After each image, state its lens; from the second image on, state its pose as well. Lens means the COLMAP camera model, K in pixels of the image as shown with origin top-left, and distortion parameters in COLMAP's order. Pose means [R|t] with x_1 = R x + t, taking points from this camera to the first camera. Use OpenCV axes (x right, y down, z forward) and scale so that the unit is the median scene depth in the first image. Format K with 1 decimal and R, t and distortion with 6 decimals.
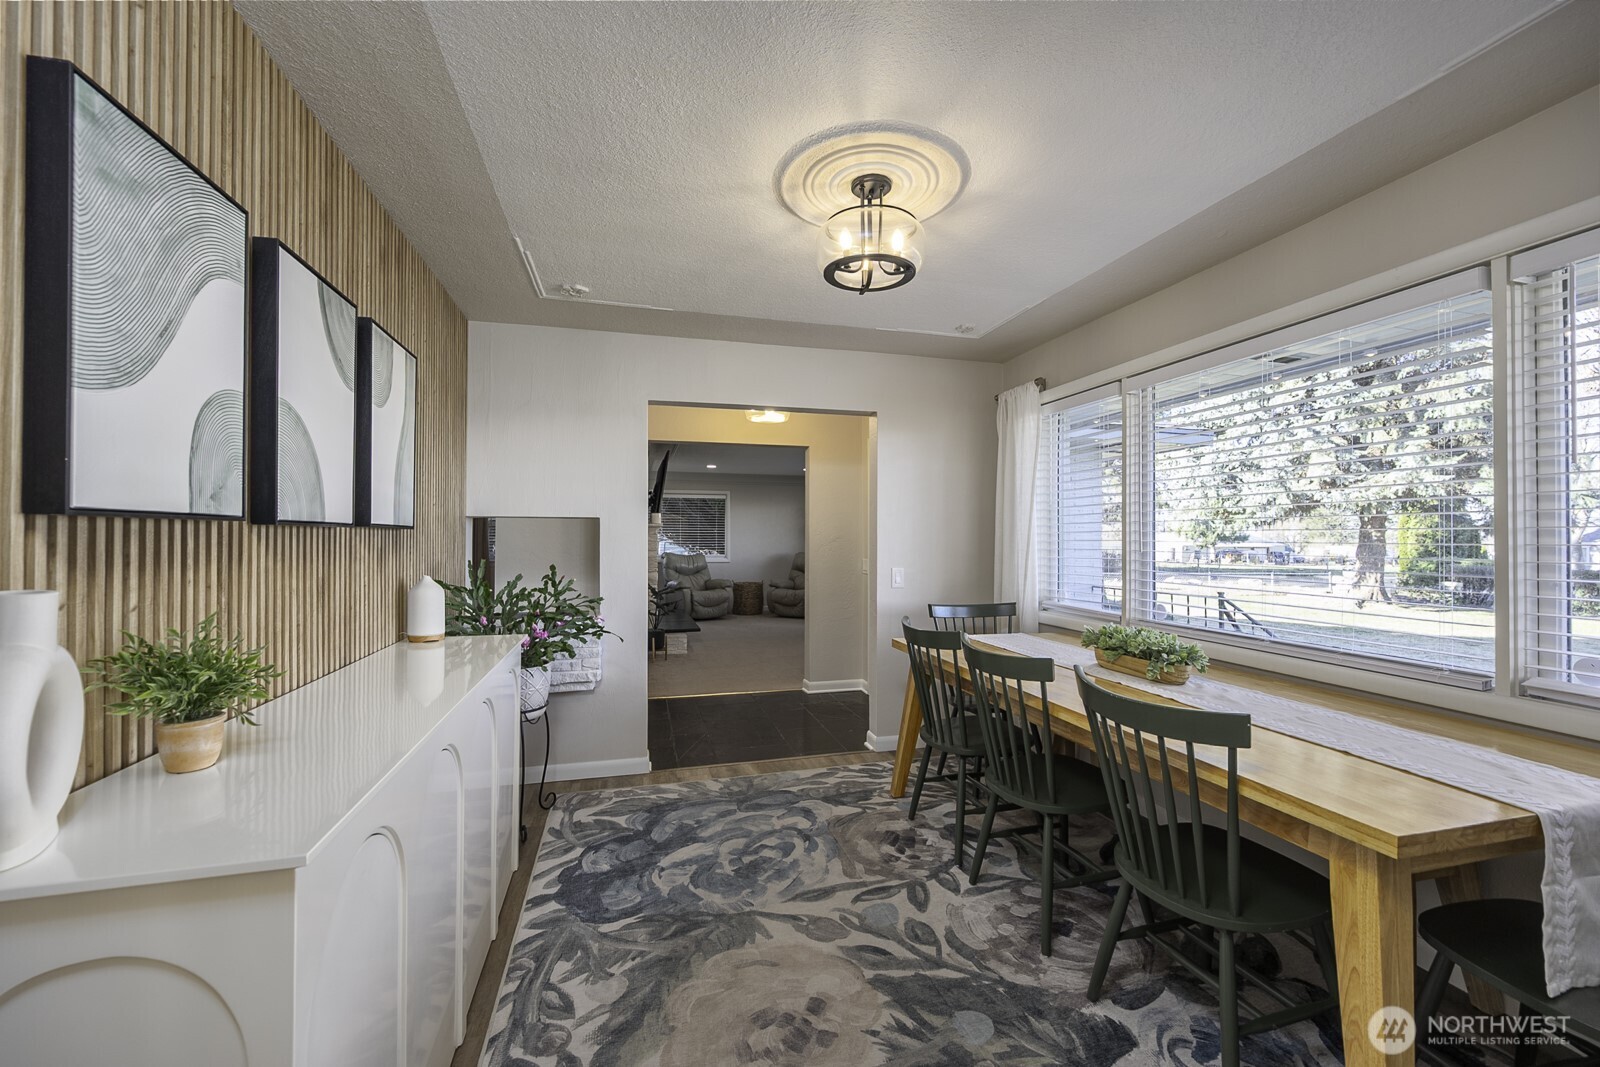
lens RADIAL K [[634.9, 0, 794.8], [0, 634.9, 533.4], [0, 0, 1]] dist [-0.001209, 0.000157]
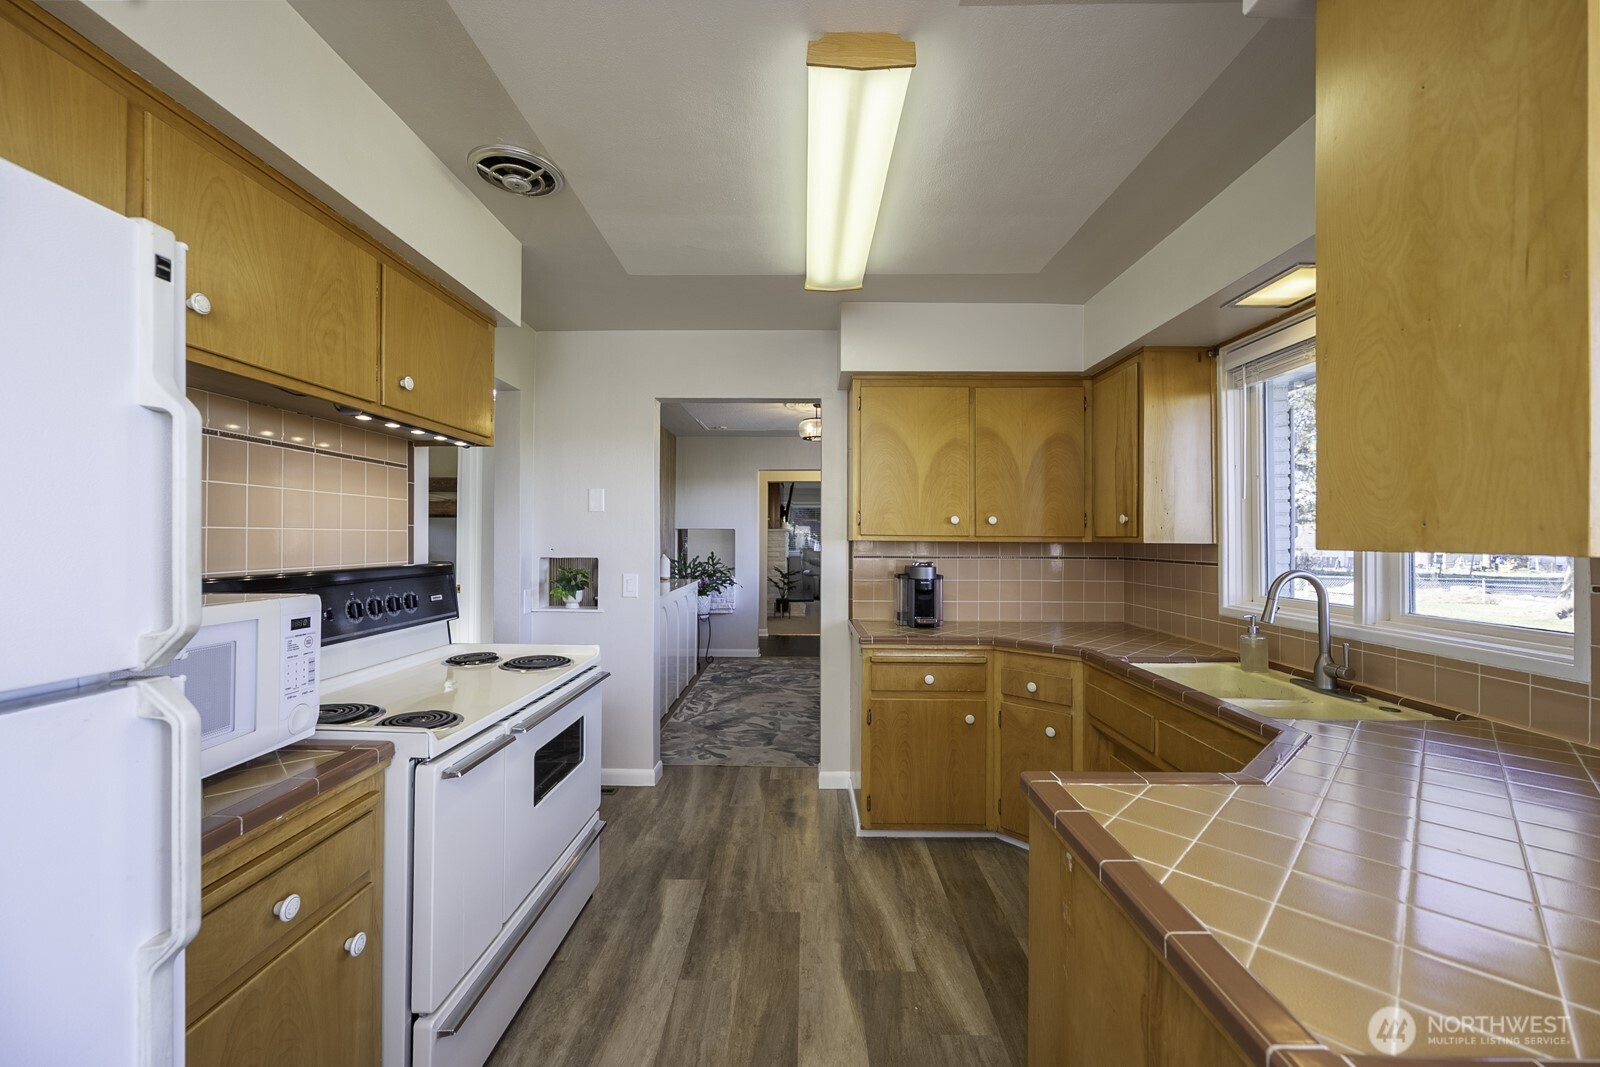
lens RADIAL K [[634.9, 0, 797.5], [0, 634.9, 531.8], [0, 0, 1]] dist [-0.001209, 0.000157]
pose [[0.965536, 0.004050, -0.260237, 0.416234], [-0.004450, 0.999990, -0.000949, -0.015406], [0.260231, 0.002075, 0.965544, -0.912591]]
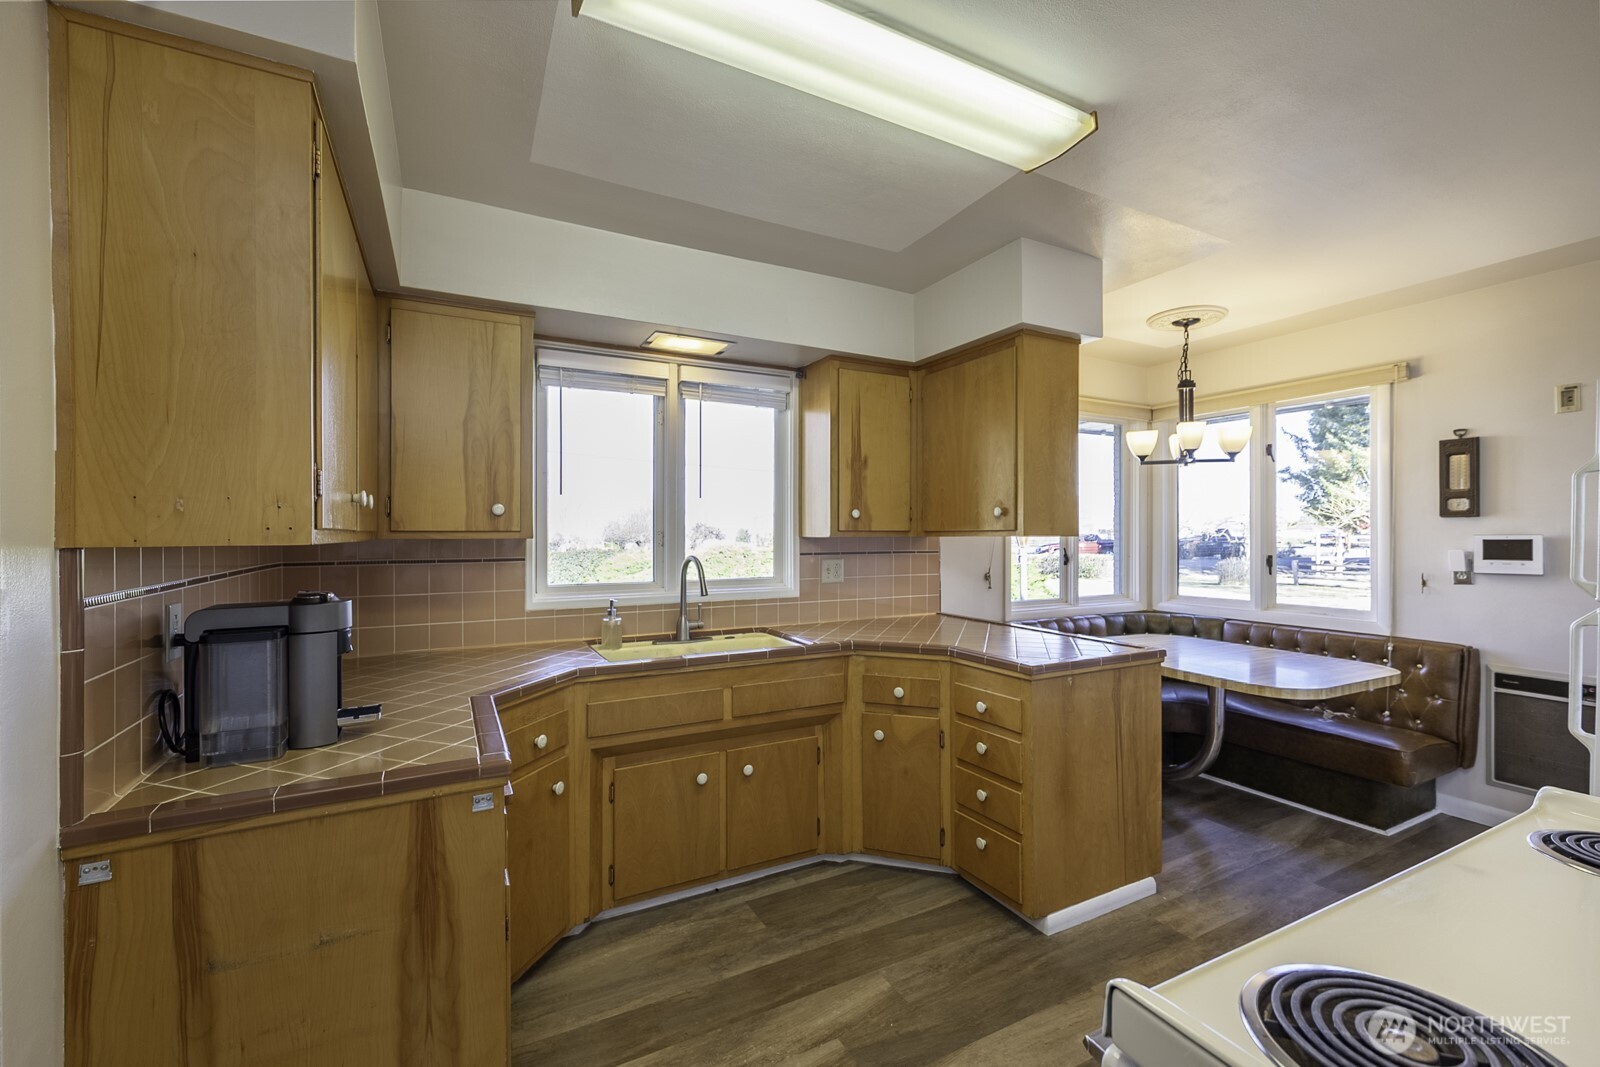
lens RADIAL K [[678.8, 0, 801.3], [0, 678.8, 531.4], [0, 0, 1]] dist [-0.002024, -0.000115]
pose [[-0.236432, 0.000453, 0.971648, -0.115381], [-0.005850, 0.999981, -0.001890, -0.012717], [-0.971630, -0.006131, -0.236425, -0.199849]]
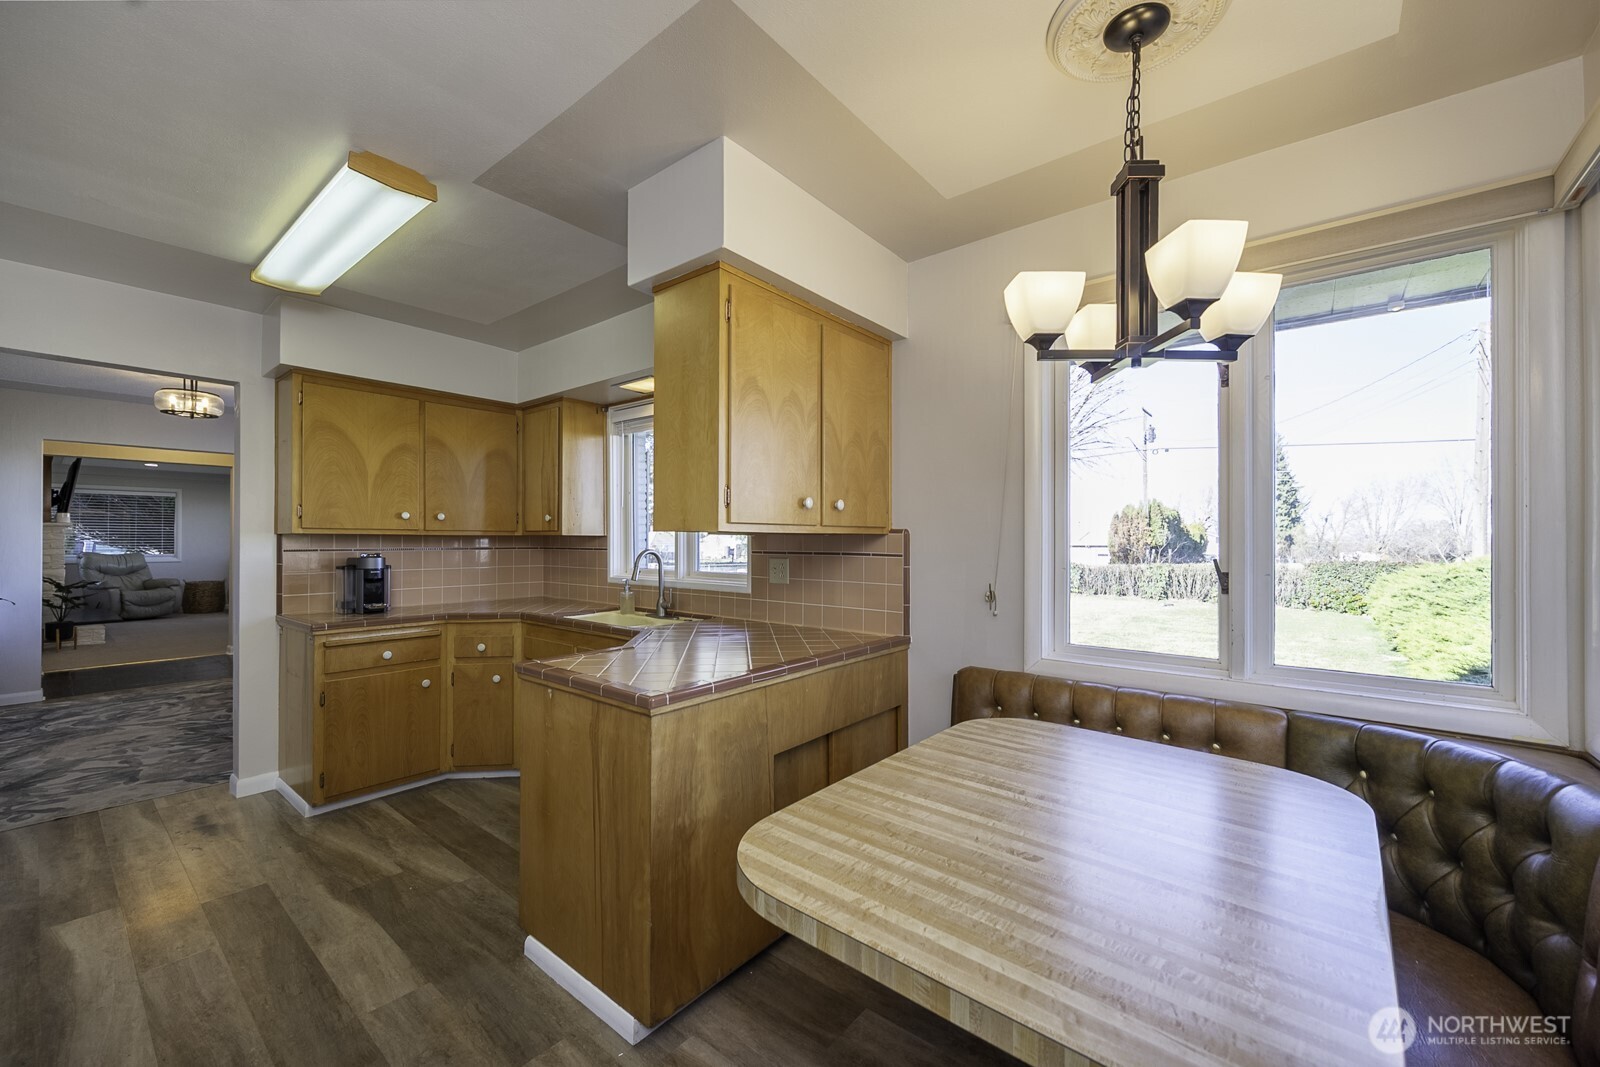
lens RADIAL K [[634.9, 0, 797.1], [0, 634.9, 536.2], [0, 0, 1]] dist [-0.001209, 0.000157]
pose [[0.809889, 0.006257, 0.586550, 0.312765], [-0.008196, 0.999966, 0.000649, -0.007009], [-0.586526, -0.005333, 0.809913, -1.170783]]
